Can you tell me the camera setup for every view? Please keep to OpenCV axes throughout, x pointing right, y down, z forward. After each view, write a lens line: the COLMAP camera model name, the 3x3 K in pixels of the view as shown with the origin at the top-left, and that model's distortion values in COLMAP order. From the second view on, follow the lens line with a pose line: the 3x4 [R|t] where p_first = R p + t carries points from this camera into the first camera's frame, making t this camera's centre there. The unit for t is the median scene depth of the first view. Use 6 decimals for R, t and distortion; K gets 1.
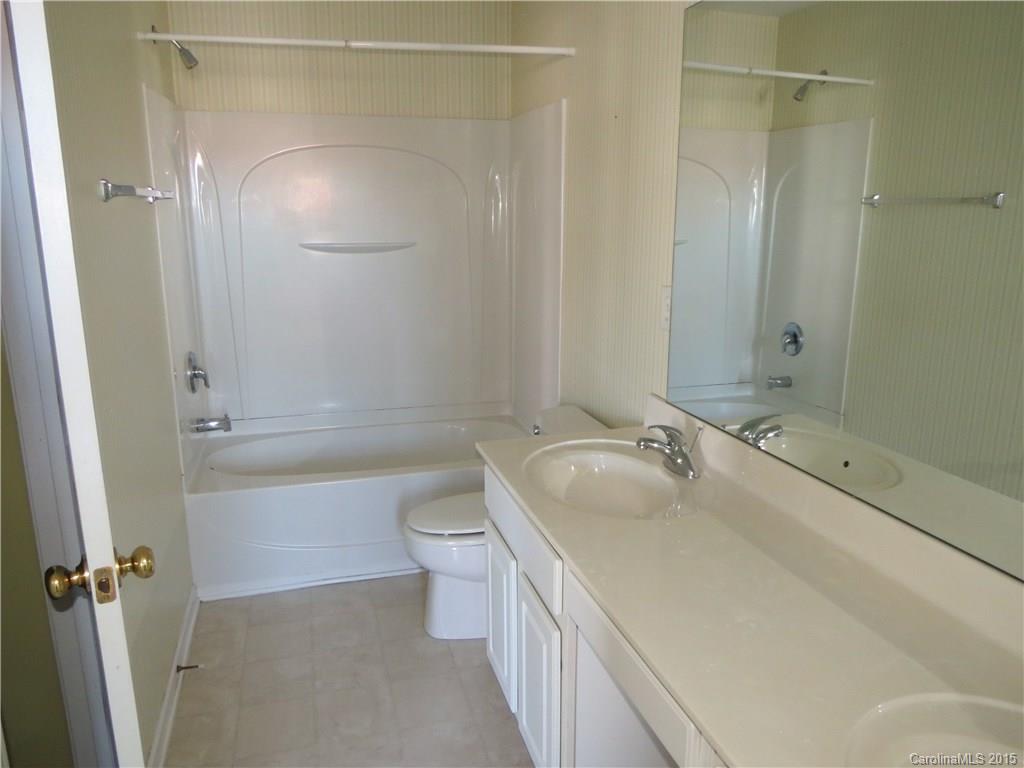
lens RADIAL K [[731.3, 0, 509.9], [0, 731.3, 385.6], [0, 0, 1]] dist [-0.021260, 0.002193]
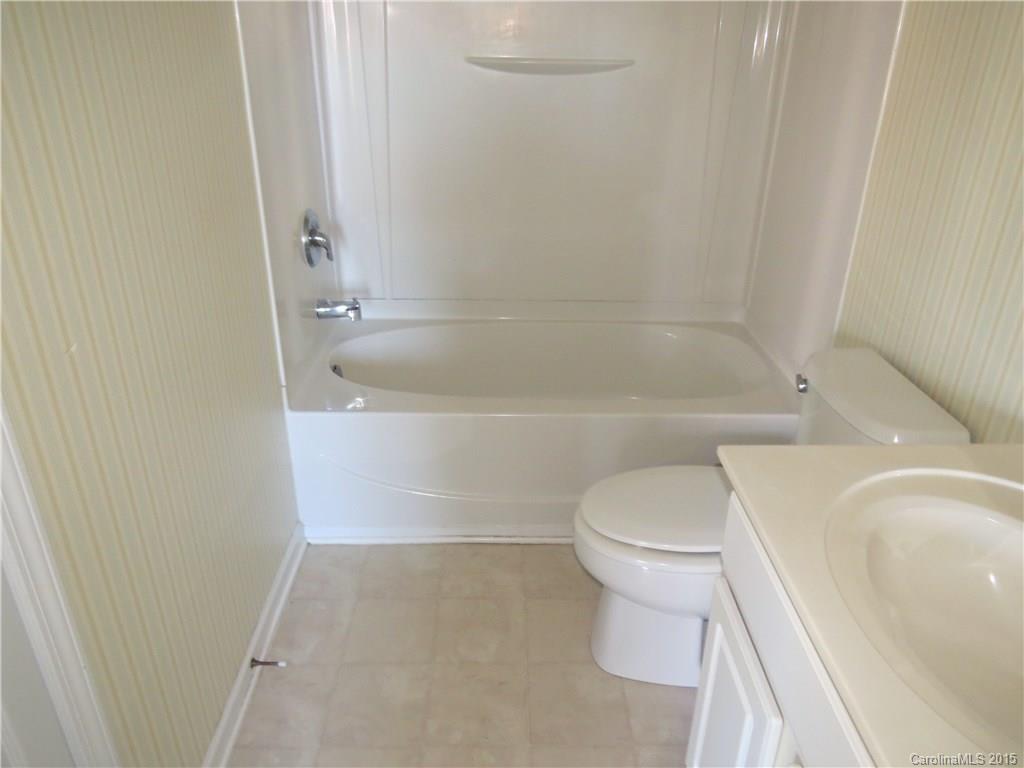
lens RADIAL K [[731.3, 0, 520.0], [0, 731.3, 381.5], [0, 0, 1]] dist [-0.021260, 0.002193]
pose [[0.967214, 0.122841, -0.222276, -0.061436], [-0.074447, 0.973928, 0.214295, -0.059510], [0.242805, -0.190721, 0.951142, 0.384841]]
